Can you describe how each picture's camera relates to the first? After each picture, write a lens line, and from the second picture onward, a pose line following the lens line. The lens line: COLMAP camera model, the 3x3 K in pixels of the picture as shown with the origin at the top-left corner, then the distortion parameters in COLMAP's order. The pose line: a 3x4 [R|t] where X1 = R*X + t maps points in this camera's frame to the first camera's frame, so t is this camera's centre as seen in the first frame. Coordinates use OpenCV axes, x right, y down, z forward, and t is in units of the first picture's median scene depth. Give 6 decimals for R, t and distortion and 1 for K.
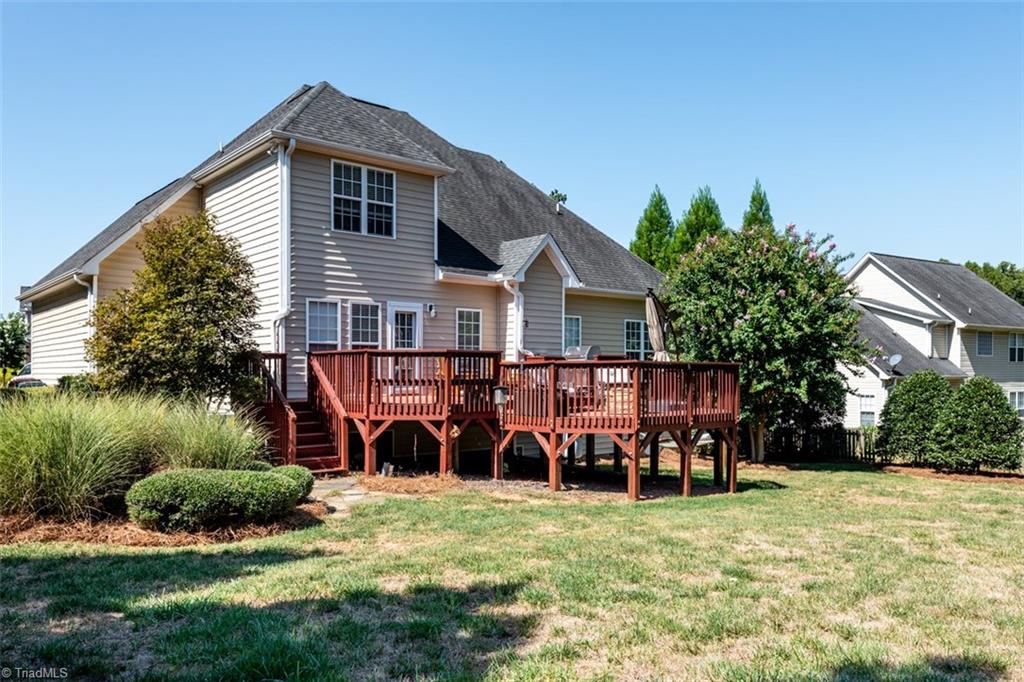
lens RADIAL K [[721.9, 0, 511.6], [0, 721.9, 365.5], [0, 0, 1]] dist [-0.001600, -0.000261]
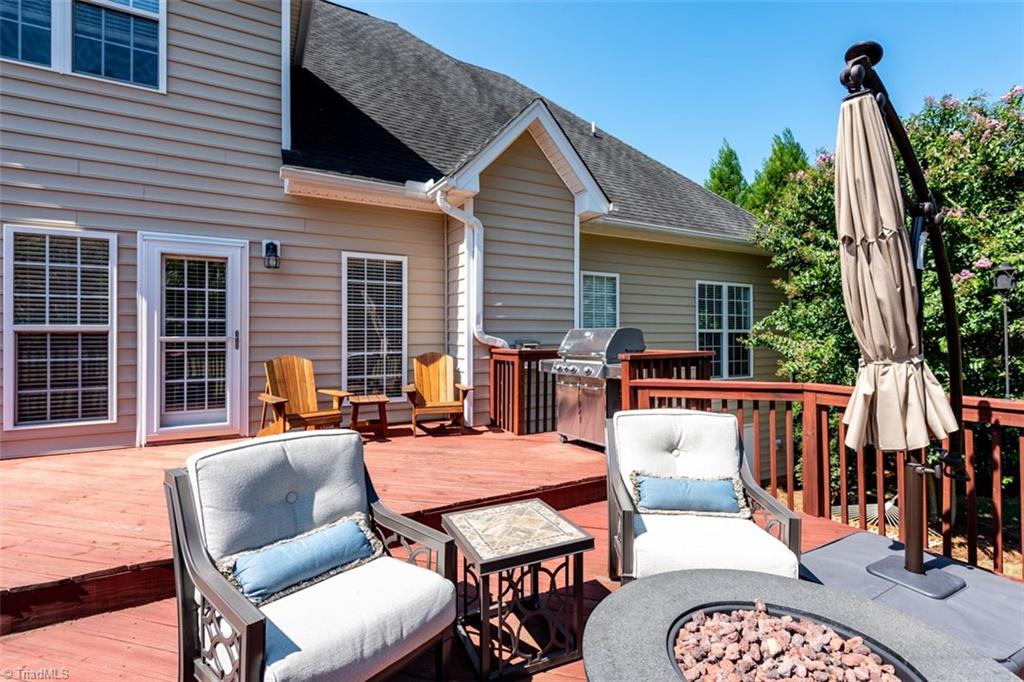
lens RADIAL K [[519.8, 0, 495.8], [0, 519.8, 327.2], [0, 0, 1]] dist [0.000289, -0.000375]
pose [[0.981188, -0.004767, -0.192996, 0.087049], [0.002456, 0.999922, -0.012213, -0.022155], [0.193039, 0.011509, 0.981124, 0.624407]]
